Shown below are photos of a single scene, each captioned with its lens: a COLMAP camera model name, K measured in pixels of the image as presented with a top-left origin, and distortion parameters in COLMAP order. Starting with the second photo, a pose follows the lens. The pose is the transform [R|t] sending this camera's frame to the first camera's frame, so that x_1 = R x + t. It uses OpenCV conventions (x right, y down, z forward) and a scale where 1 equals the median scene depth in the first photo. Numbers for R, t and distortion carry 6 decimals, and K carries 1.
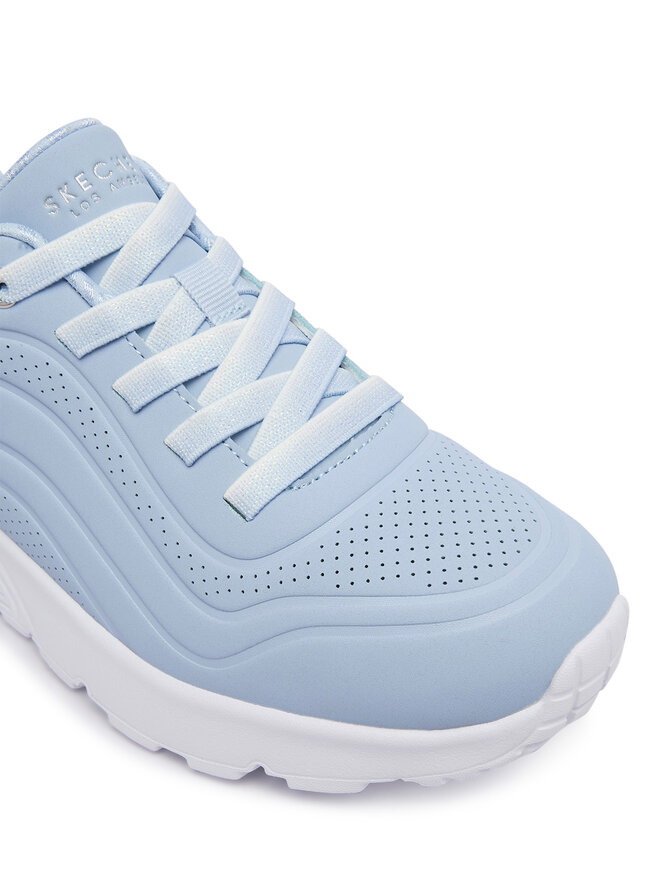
lens RADIAL K [[1172.0, 0, 325.8], [0, 1172.0, 438.1], [0, 0, 1]] dist [-0.069567, 0.000000]
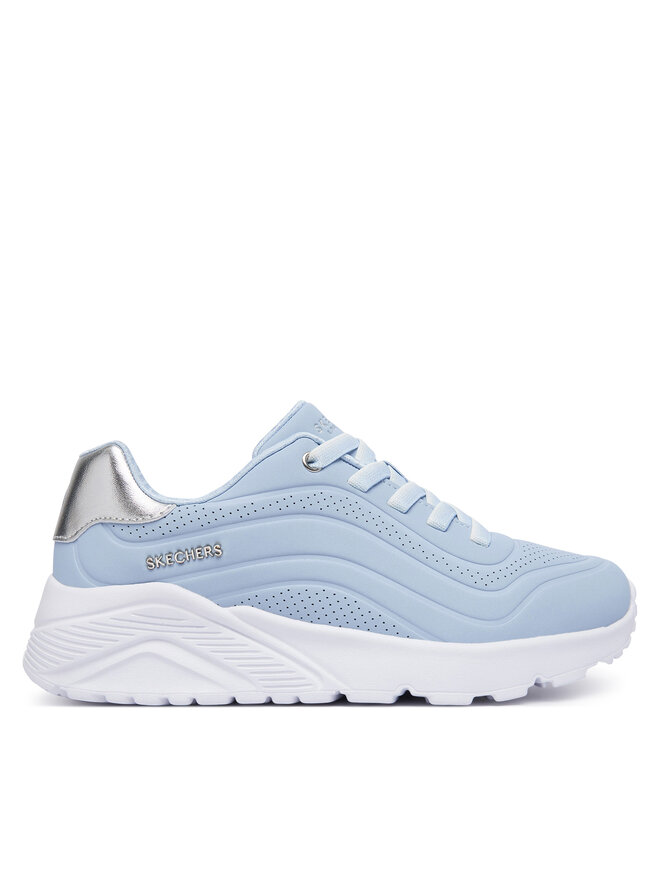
lens RADIAL K [[1172.0, 0, 331.6], [0, 1172.0, 442.1], [0, 0, 1]] dist [-0.069567, 0.000000]
pose [[0.767159, 0.069464, 0.637684, -1.408196], [0.365968, 0.769052, -0.524048, 0.798270], [-0.526815, 0.635401, 0.564564, -0.033188]]
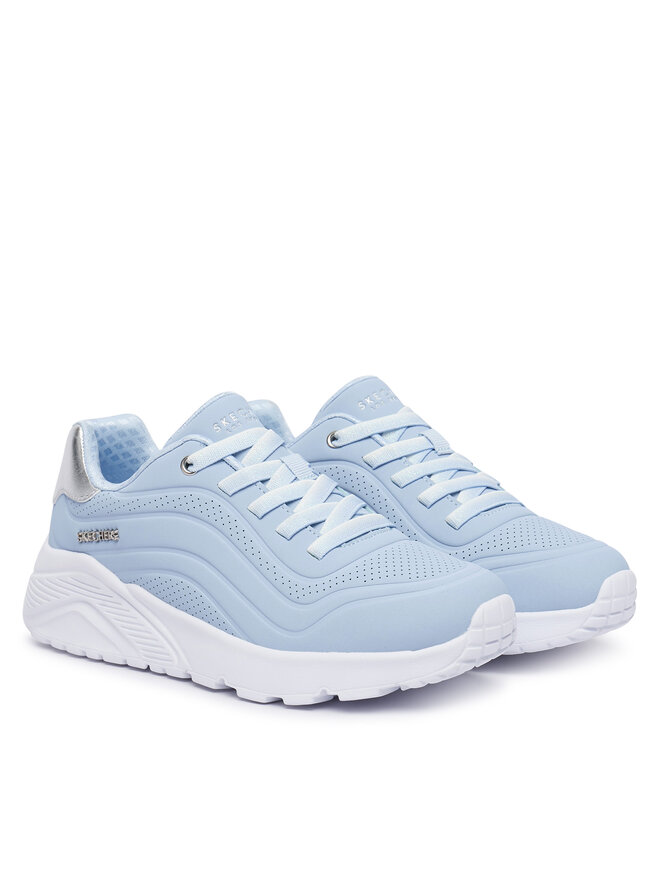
lens RADIAL K [[1921.8, 0, 330.4], [0, 1921.8, 439.3], [0, 0, 1]] dist [0.373801, 0.000000]
pose [[0.999486, 0.007966, 0.031056, -0.145357], [0.006700, 0.895363, -0.445286, 1.295802], [-0.031354, 0.445265, 0.894850, -1.954079]]
